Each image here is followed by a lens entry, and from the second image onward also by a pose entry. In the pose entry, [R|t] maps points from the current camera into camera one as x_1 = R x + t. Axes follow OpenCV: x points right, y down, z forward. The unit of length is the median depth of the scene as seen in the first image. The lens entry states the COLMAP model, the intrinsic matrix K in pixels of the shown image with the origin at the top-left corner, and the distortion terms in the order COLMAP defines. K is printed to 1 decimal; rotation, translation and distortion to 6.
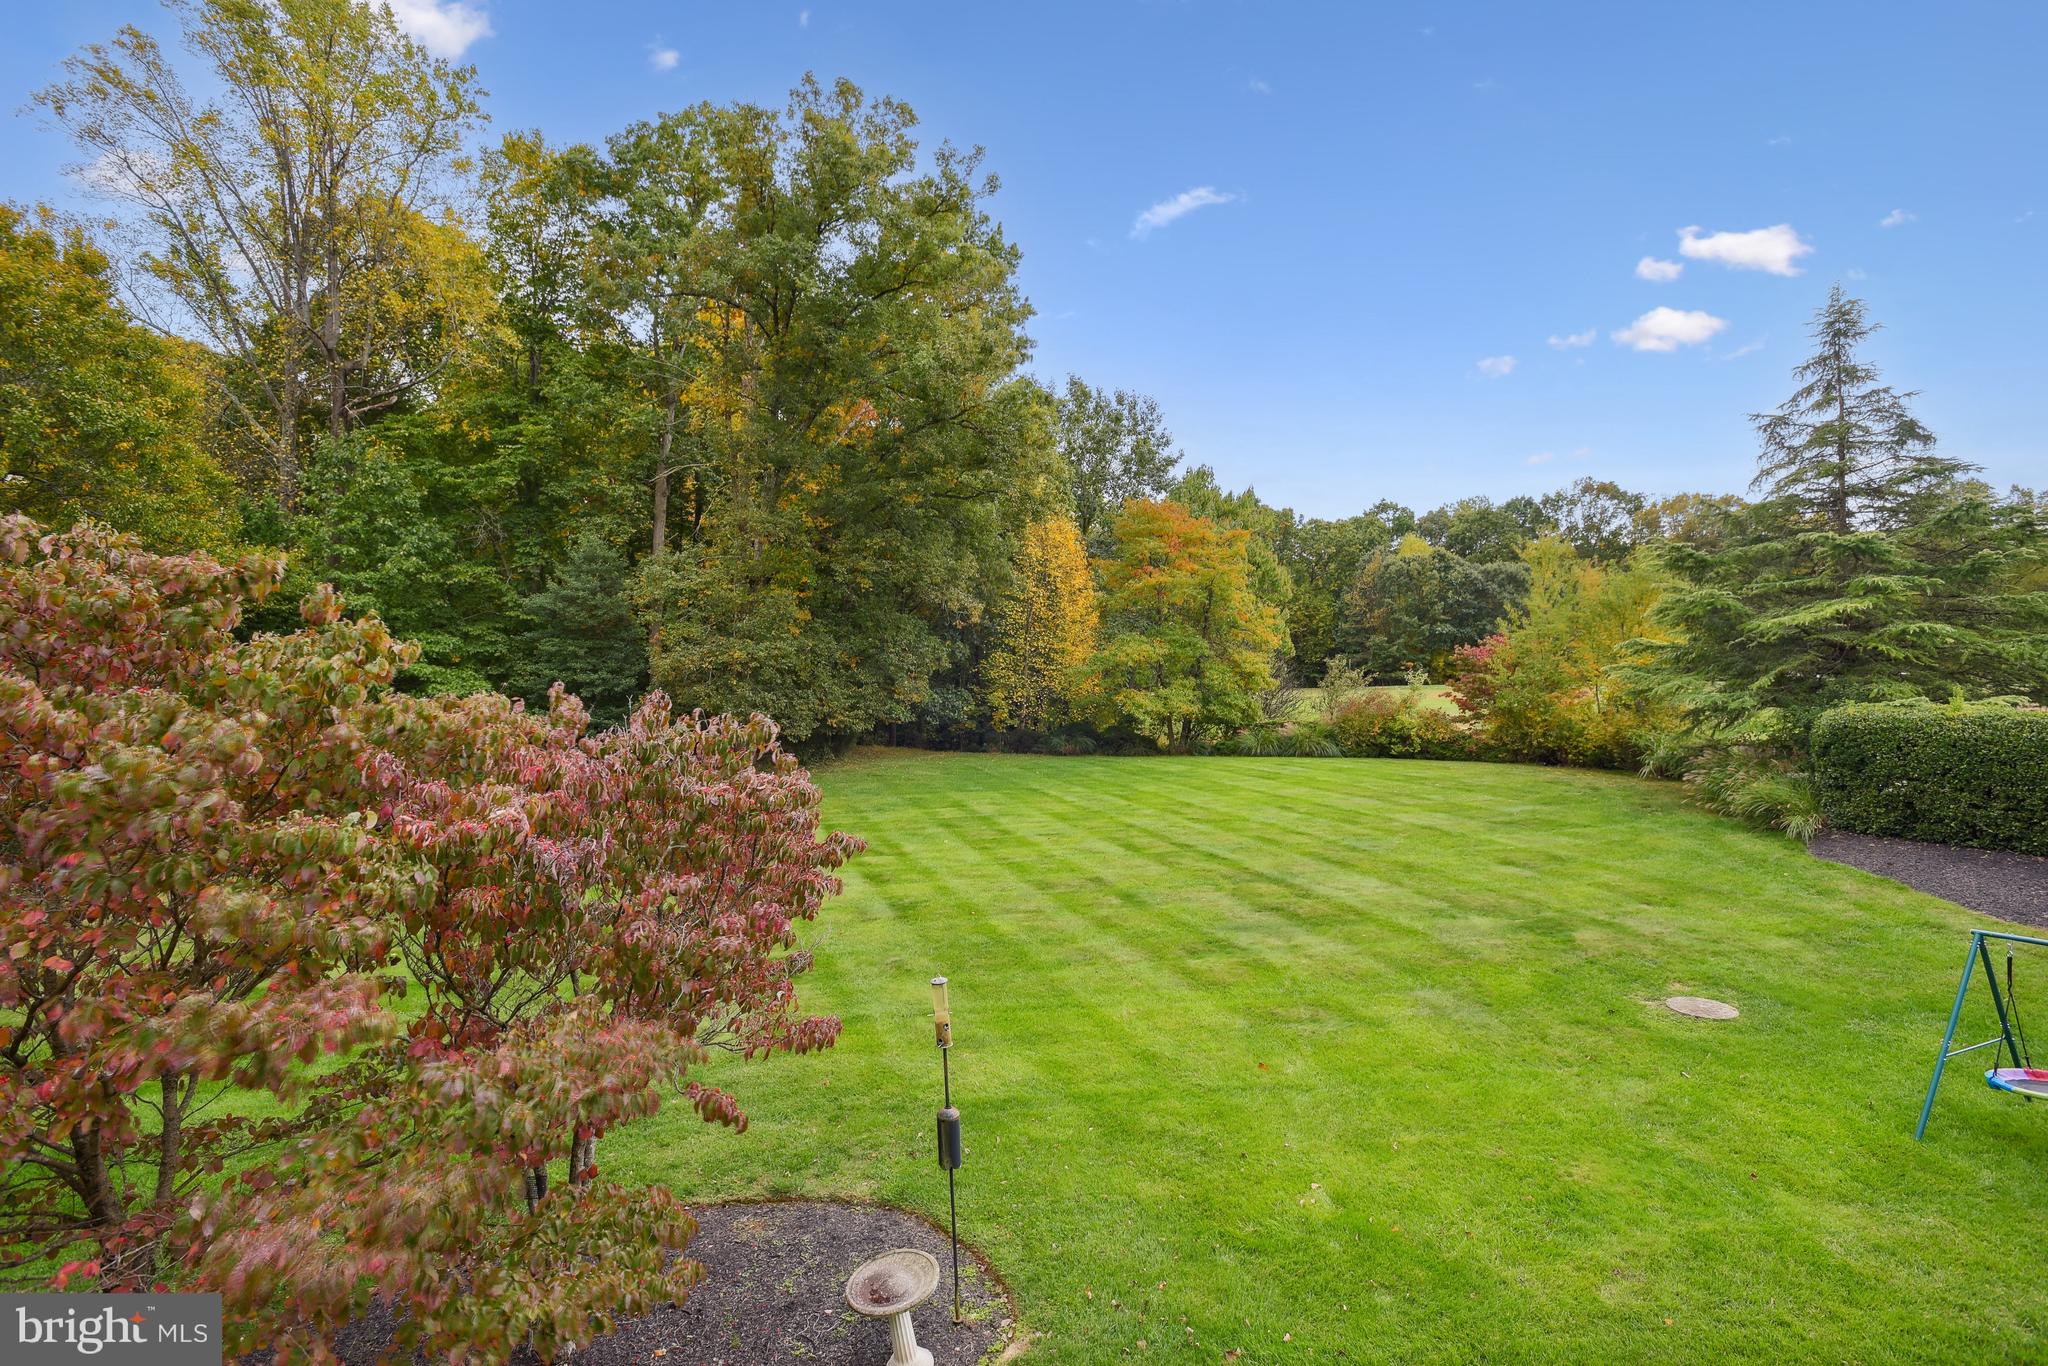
lens RADIAL K [[972.8, 0, 1027.0], [0, 972.8, 679.7], [0, 0, 1]] dist [-0.013502, 0.004602]
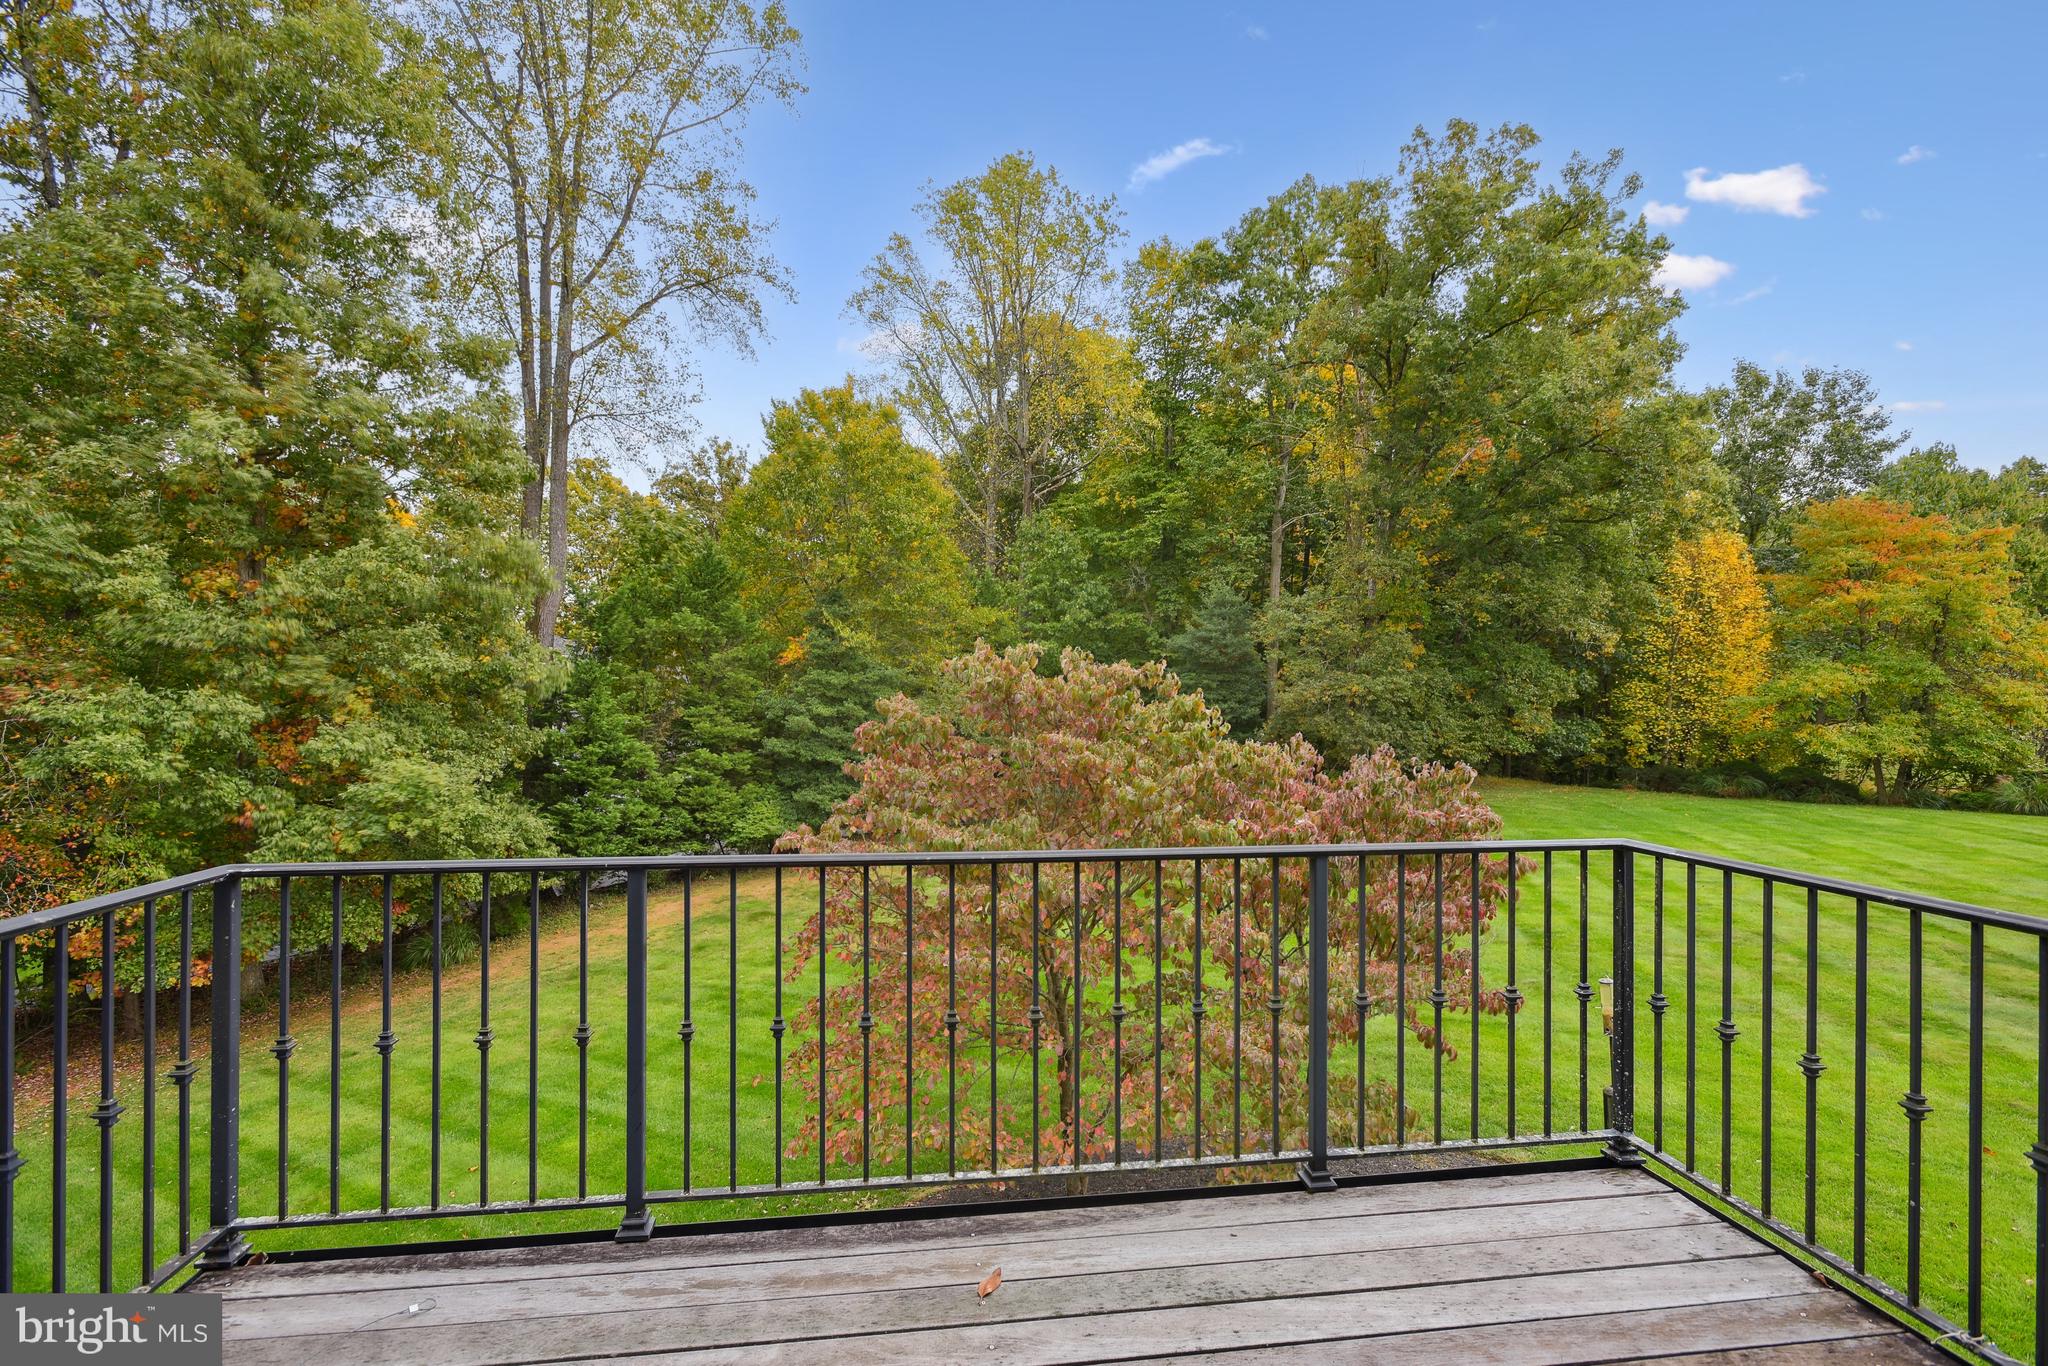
lens RADIAL K [[972.8, 0, 1002.4], [0, 972.8, 698.9], [0, 0, 1]] dist [-0.013502, 0.004602]
pose [[0.823678, 0.004633, -0.567039, -0.003320], [-0.004301, 0.999989, 0.001924, -0.011511], [0.567042, 0.000854, 0.823689, -0.107436]]
